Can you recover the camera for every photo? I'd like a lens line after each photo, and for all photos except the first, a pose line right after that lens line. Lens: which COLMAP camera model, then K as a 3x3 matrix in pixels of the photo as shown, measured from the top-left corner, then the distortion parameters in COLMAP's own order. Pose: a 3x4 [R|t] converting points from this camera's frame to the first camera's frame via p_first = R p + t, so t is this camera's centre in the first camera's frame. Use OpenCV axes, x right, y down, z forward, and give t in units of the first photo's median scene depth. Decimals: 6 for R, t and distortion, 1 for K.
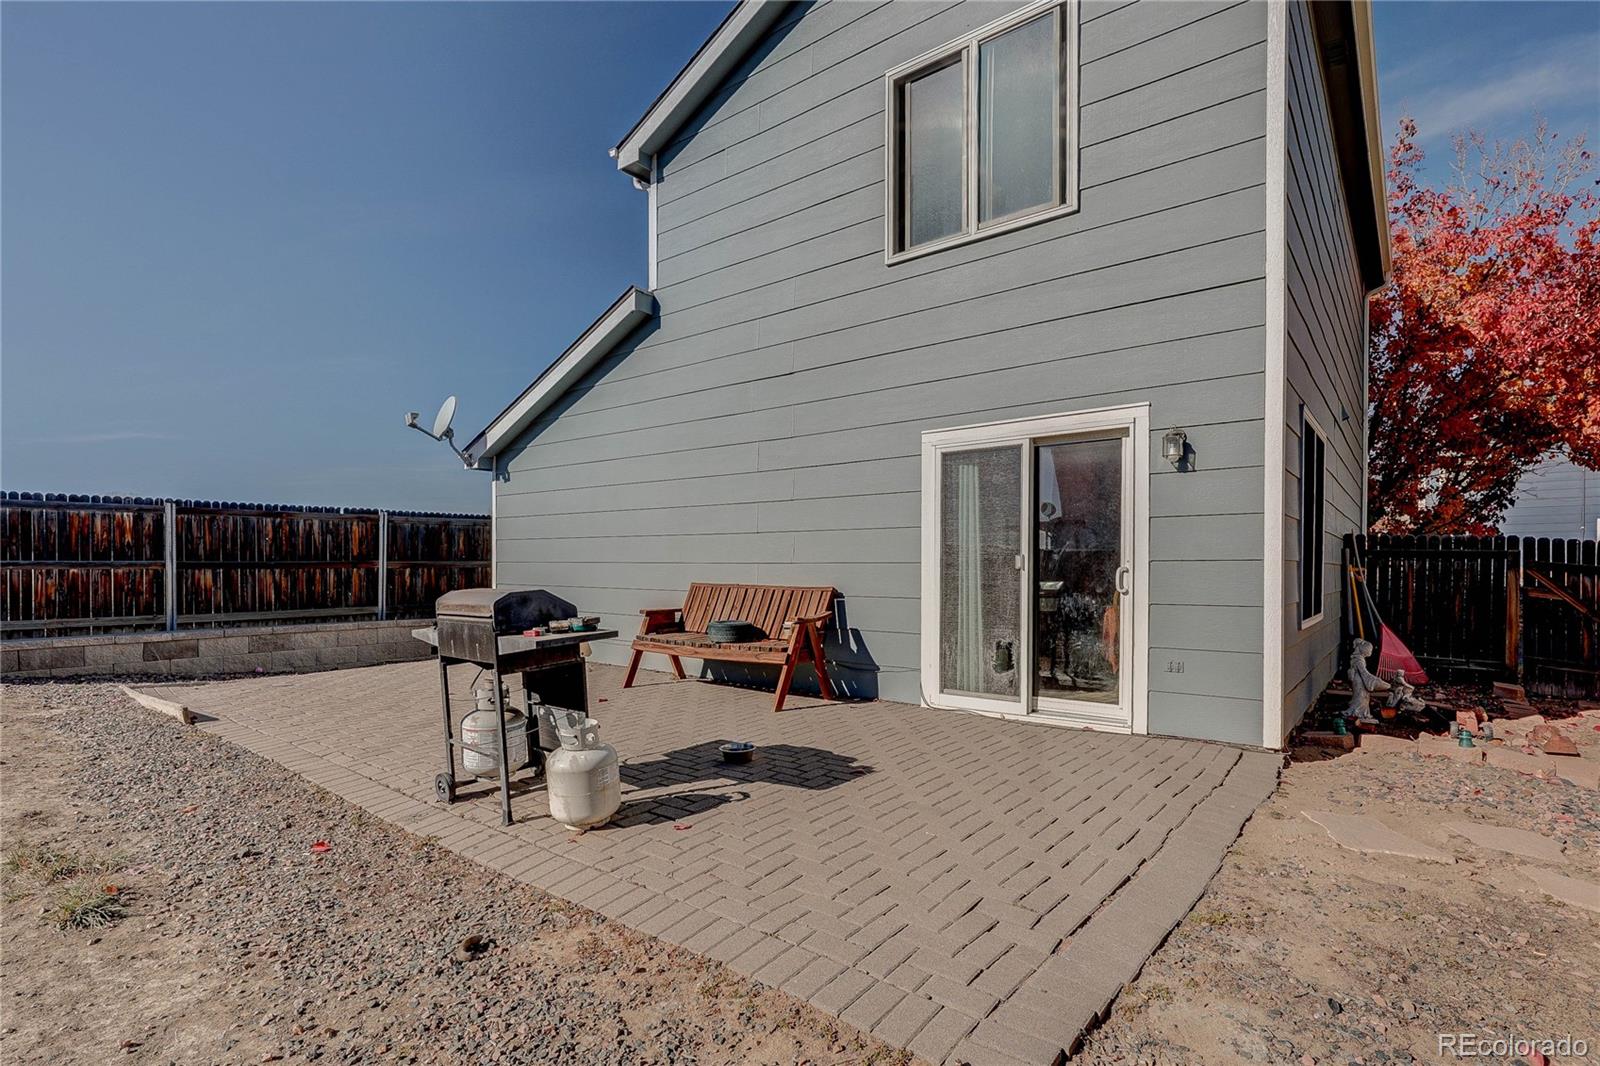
lens RADIAL K [[762.0, 0, 801.2], [0, 762.0, 558.5], [0, 0, 1]] dist [-0.004452, 0.000733]
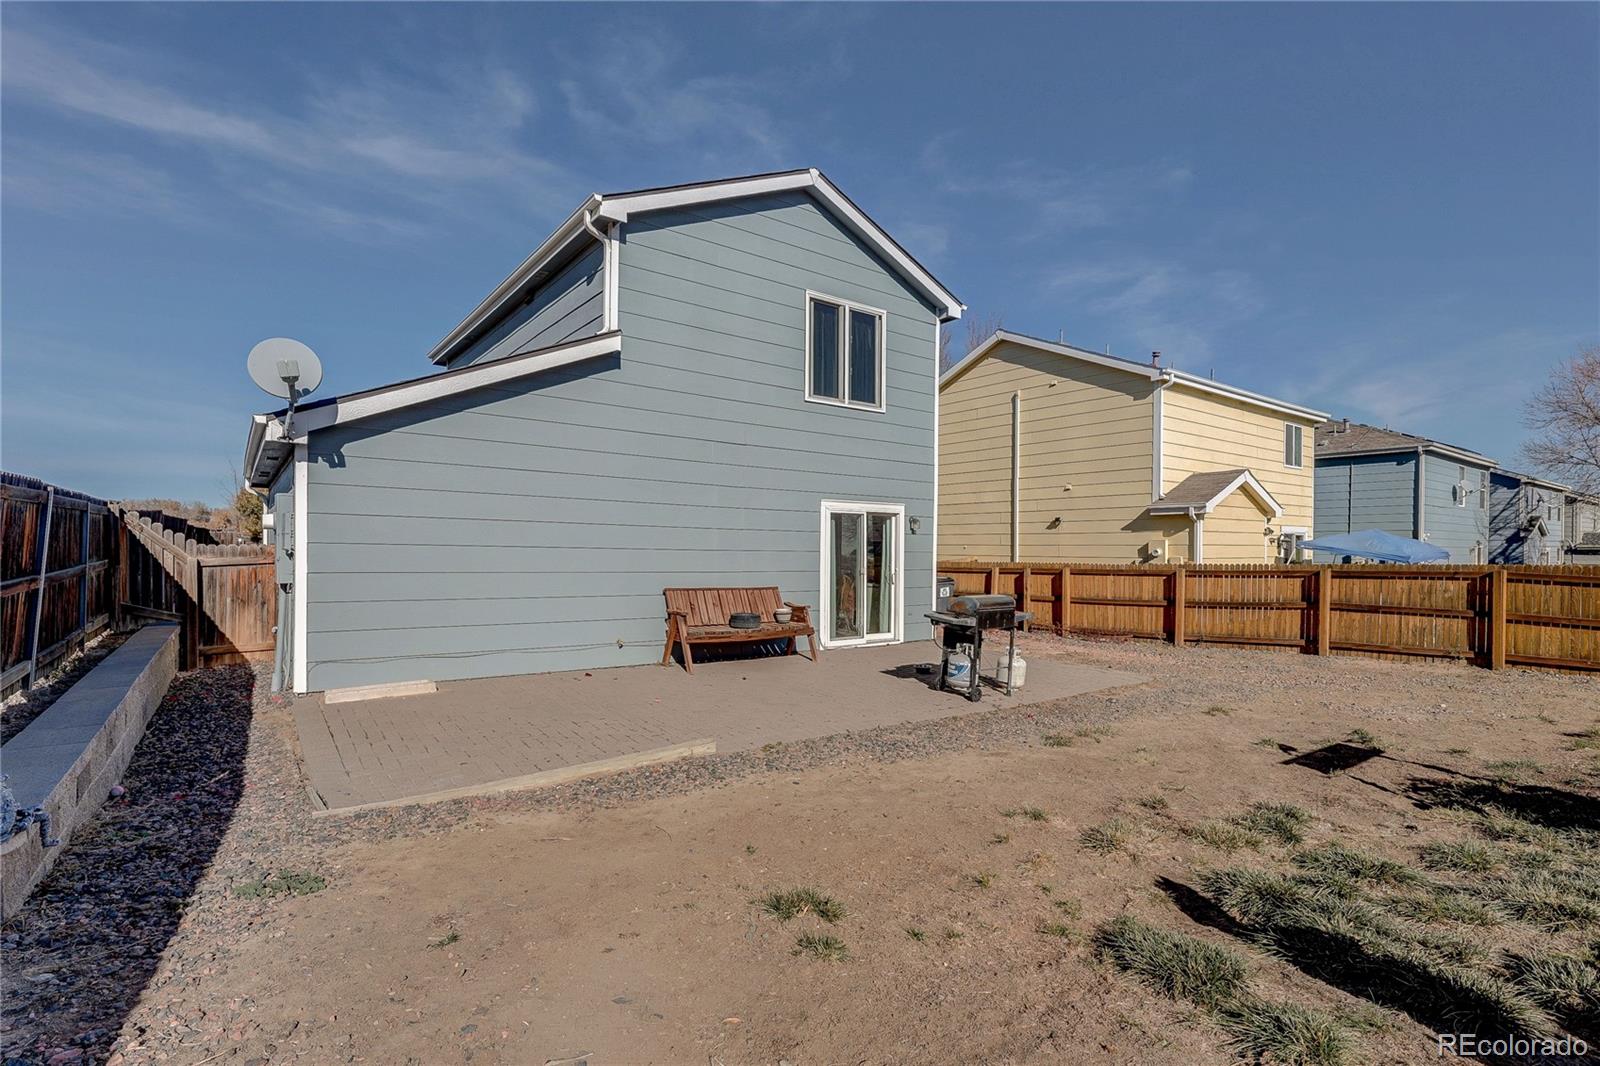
lens RADIAL K [[767.5, 0, 800.0], [0, 767.5, 533.0], [0, 0, 1]] dist [-0.010234, -0.000075]
pose [[0.261749, 0.029792, 0.964676, -1.416011], [-0.018740, 0.999492, -0.025783, -0.032944], [-0.964954, -0.011330, 0.262174, 0.490033]]
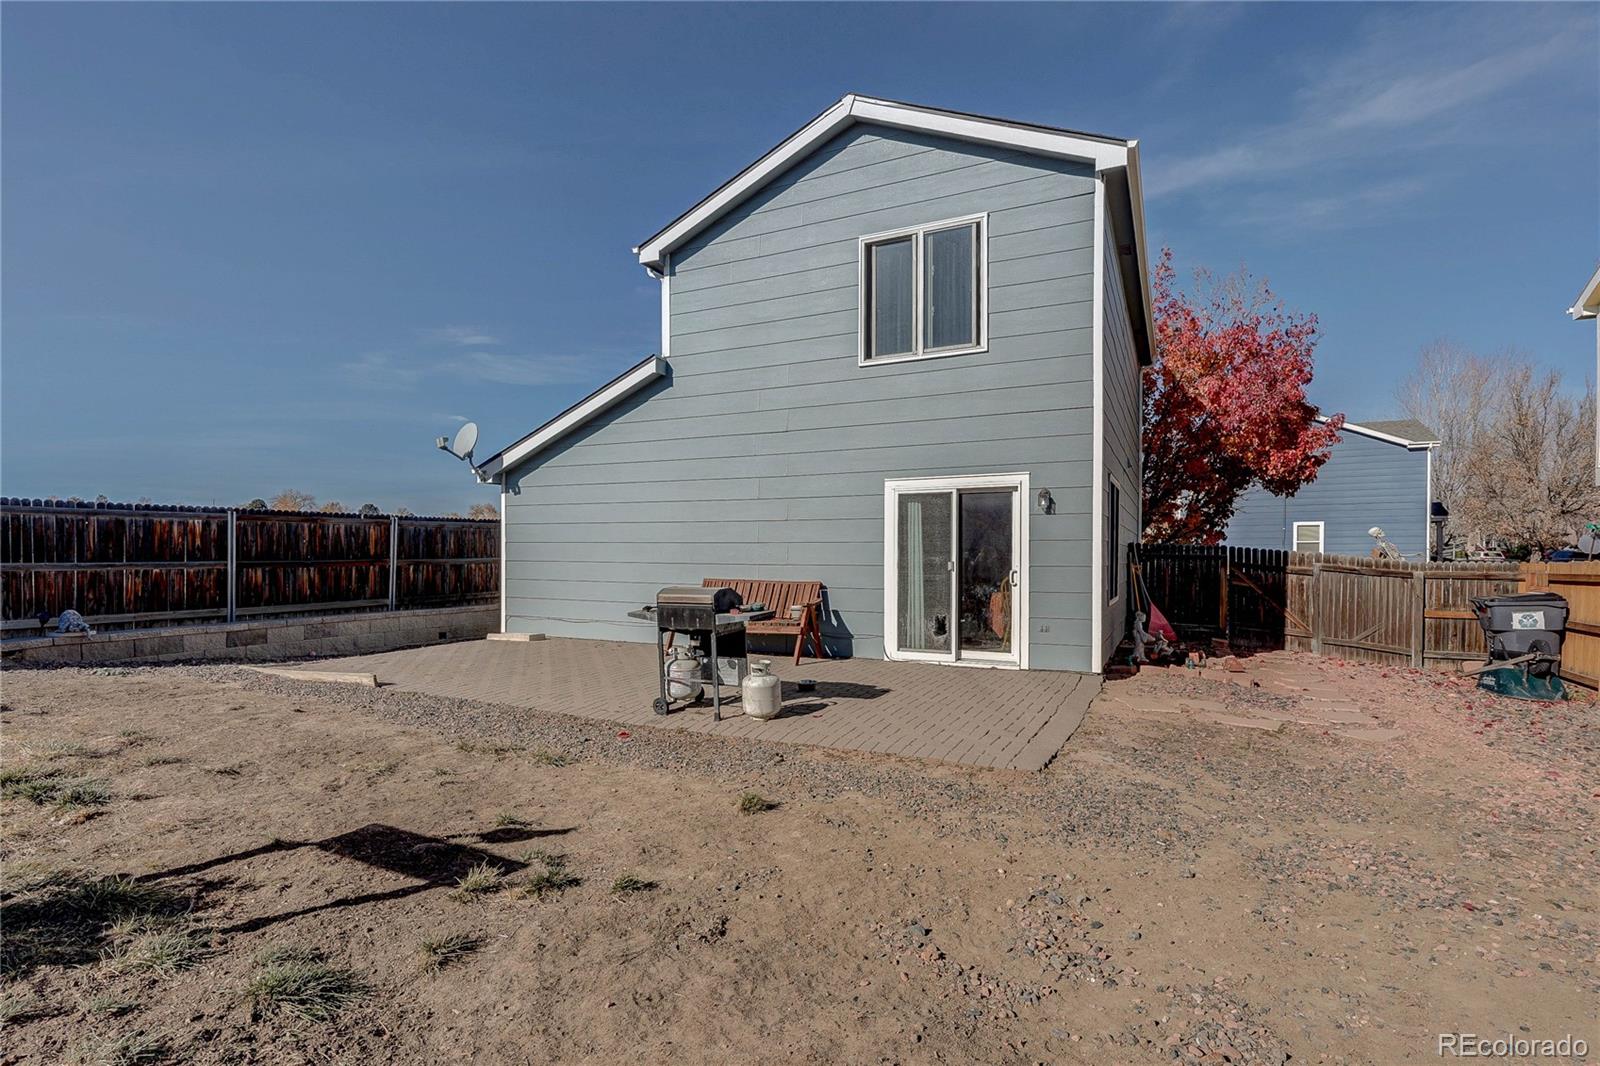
lens RADIAL K [[748.8, 0, 802.5], [0, 748.8, 537.9], [0, 0, 1]] dist [-0.003966, -0.000554]
pose [[0.976576, 0.006182, 0.215083, -0.280309], [-0.003746, 0.999924, -0.011732, -0.027562], [-0.215139, 0.010651, 0.976525, -0.367045]]
